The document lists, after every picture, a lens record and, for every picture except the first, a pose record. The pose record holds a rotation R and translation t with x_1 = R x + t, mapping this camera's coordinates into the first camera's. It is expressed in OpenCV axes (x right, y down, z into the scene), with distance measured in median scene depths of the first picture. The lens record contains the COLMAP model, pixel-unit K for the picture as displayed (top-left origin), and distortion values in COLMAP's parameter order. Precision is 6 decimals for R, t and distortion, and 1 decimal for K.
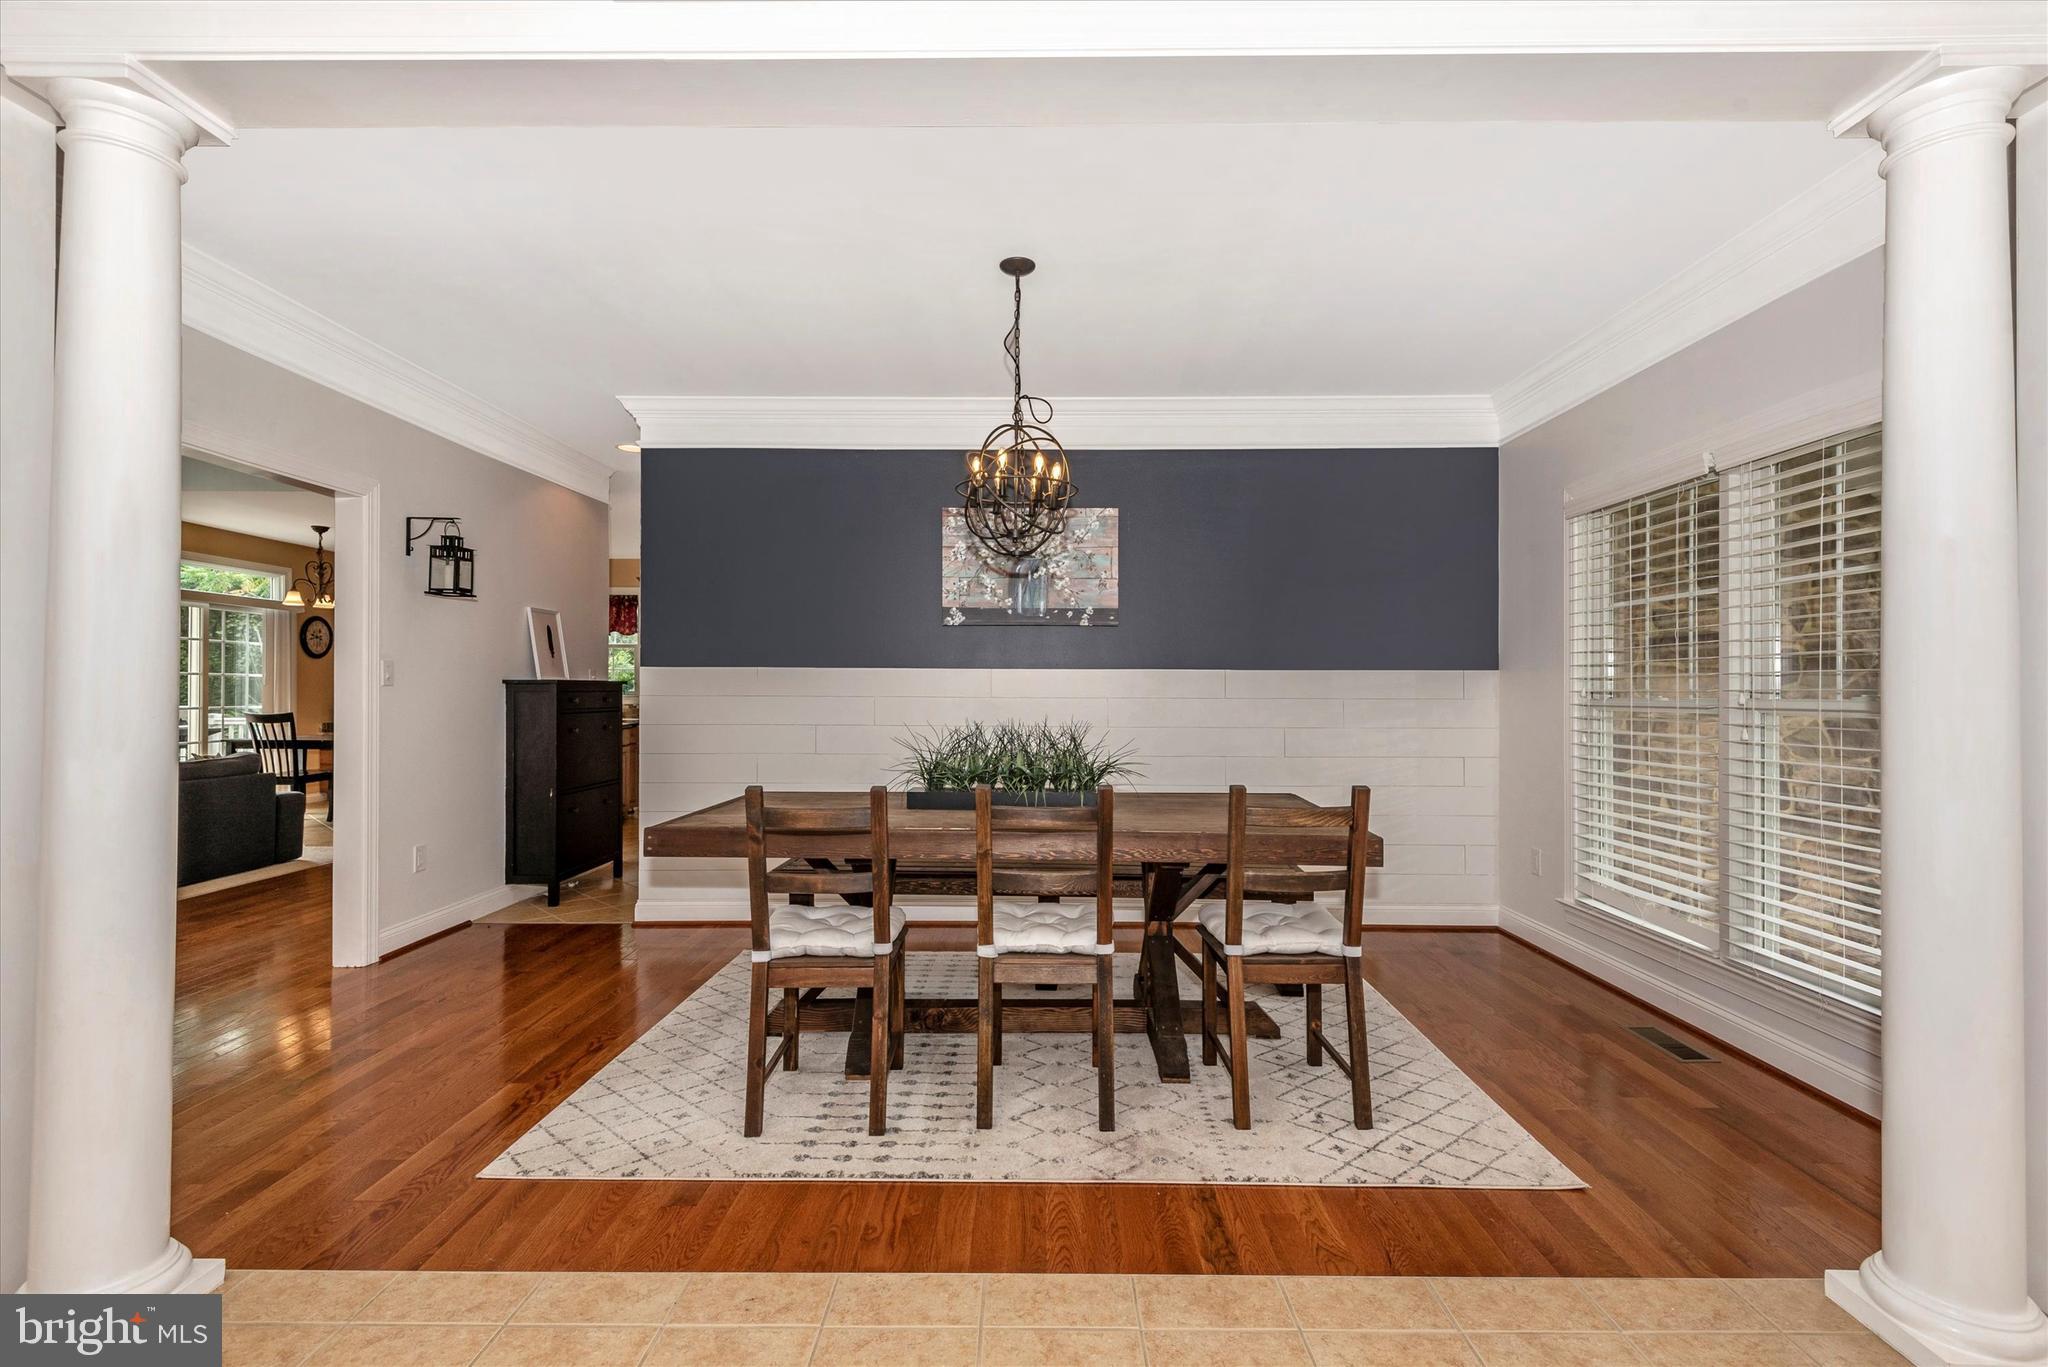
lens RADIAL K [[945.3, 0, 1067.1], [0, 945.3, 694.4], [0, 0, 1]] dist [0.019923, -0.009226]
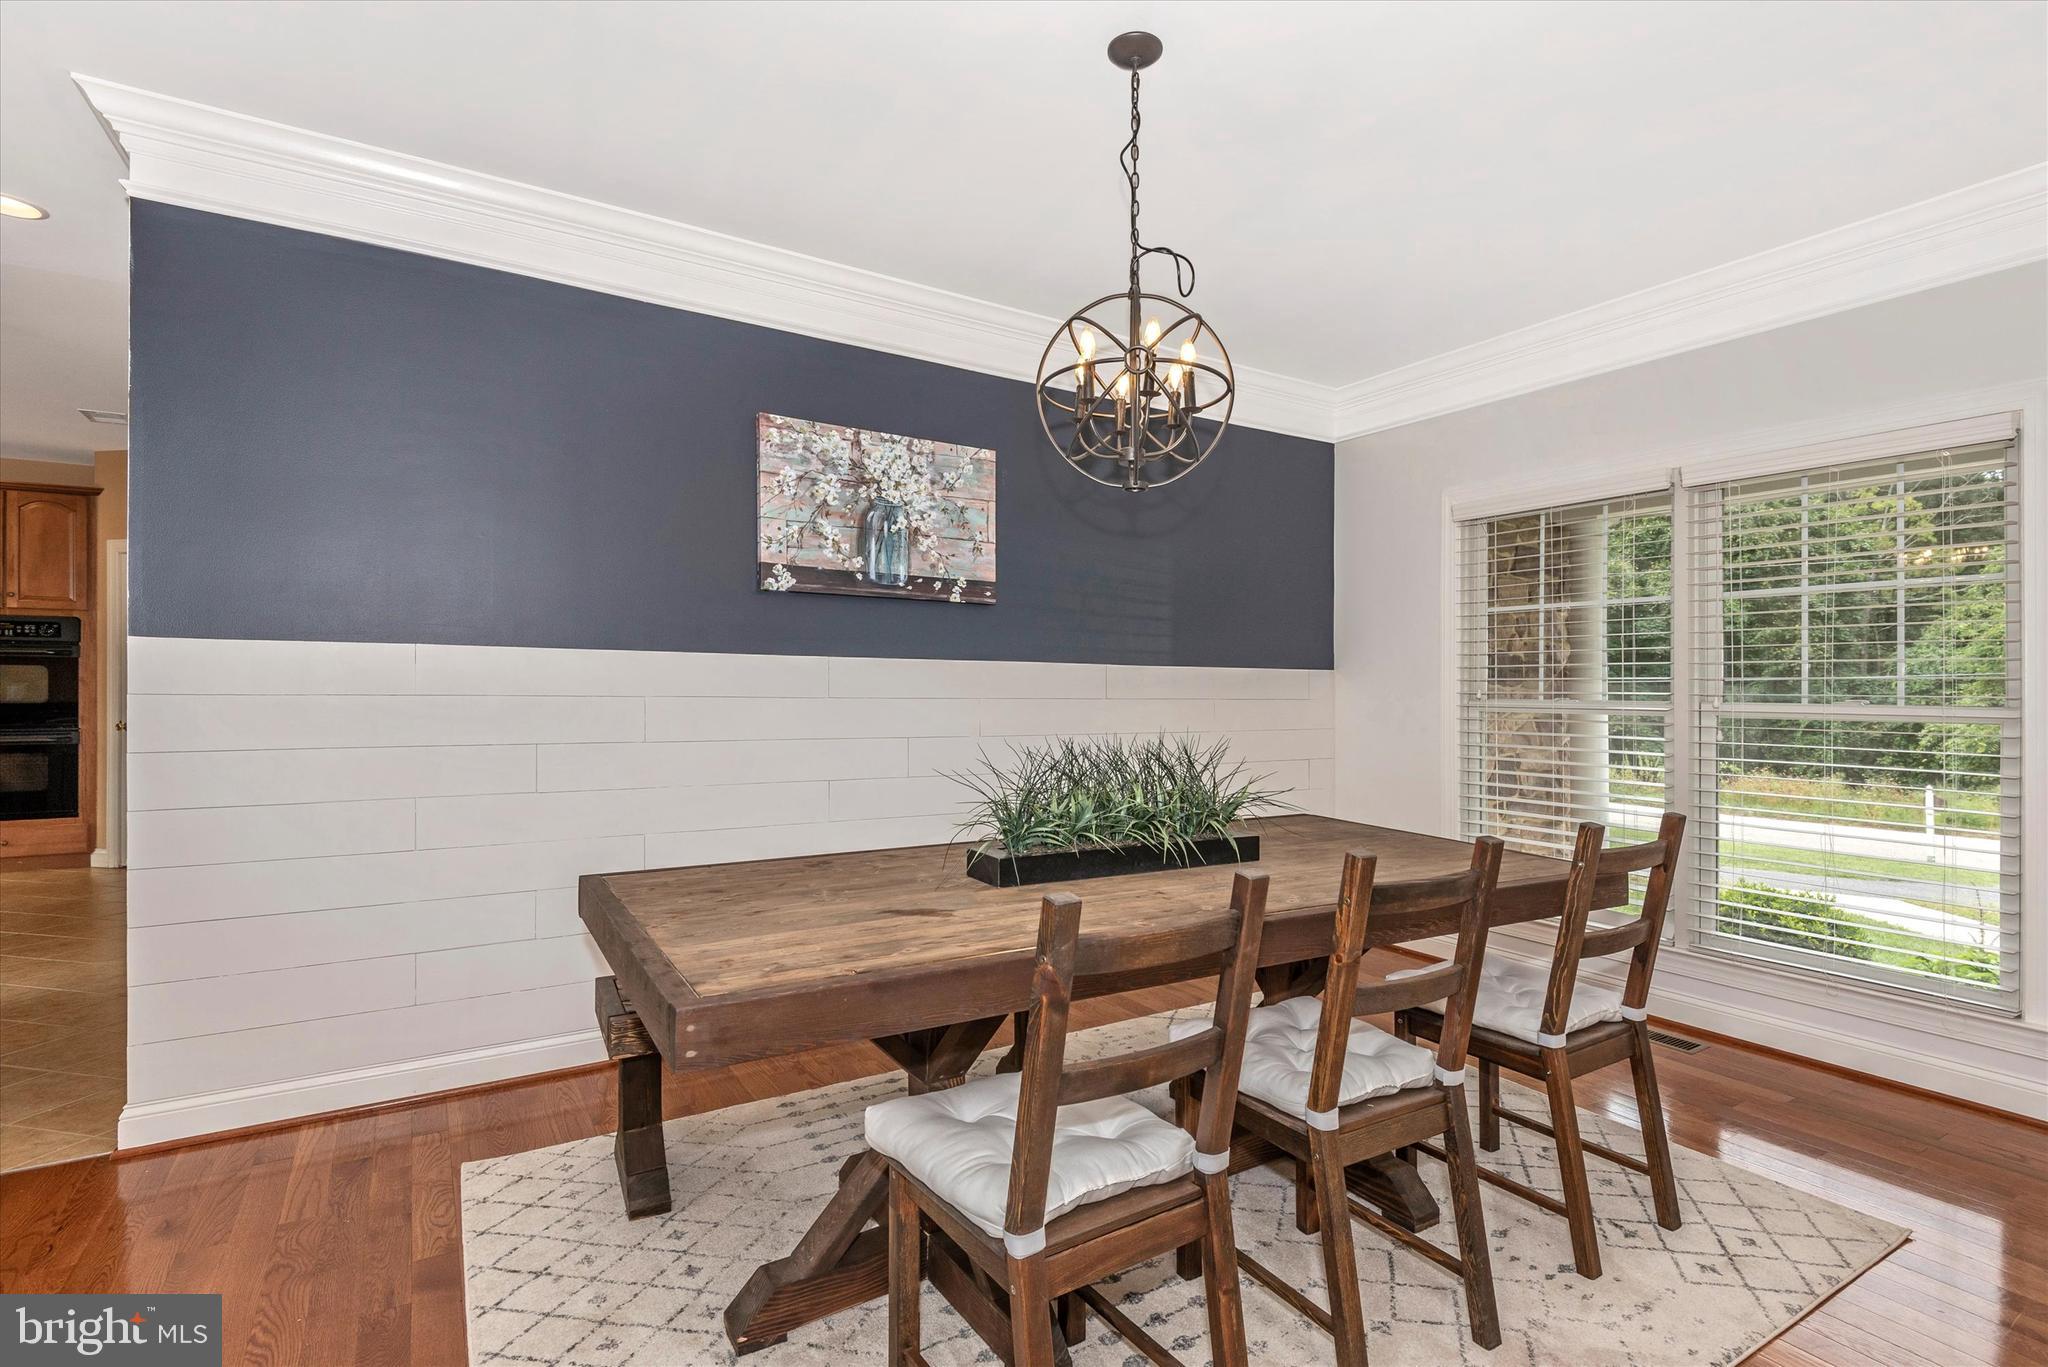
lens RADIAL K [[945.3, 0, 1021.6], [0, 945.3, 694.1], [0, 0, 1]] dist [0.019923, -0.009226]
pose [[0.839920, 0.001883, 0.542707, -0.342486], [-0.005426, 0.999973, 0.004927, -0.003906], [-0.542683, -0.007083, 0.839908, 0.342989]]
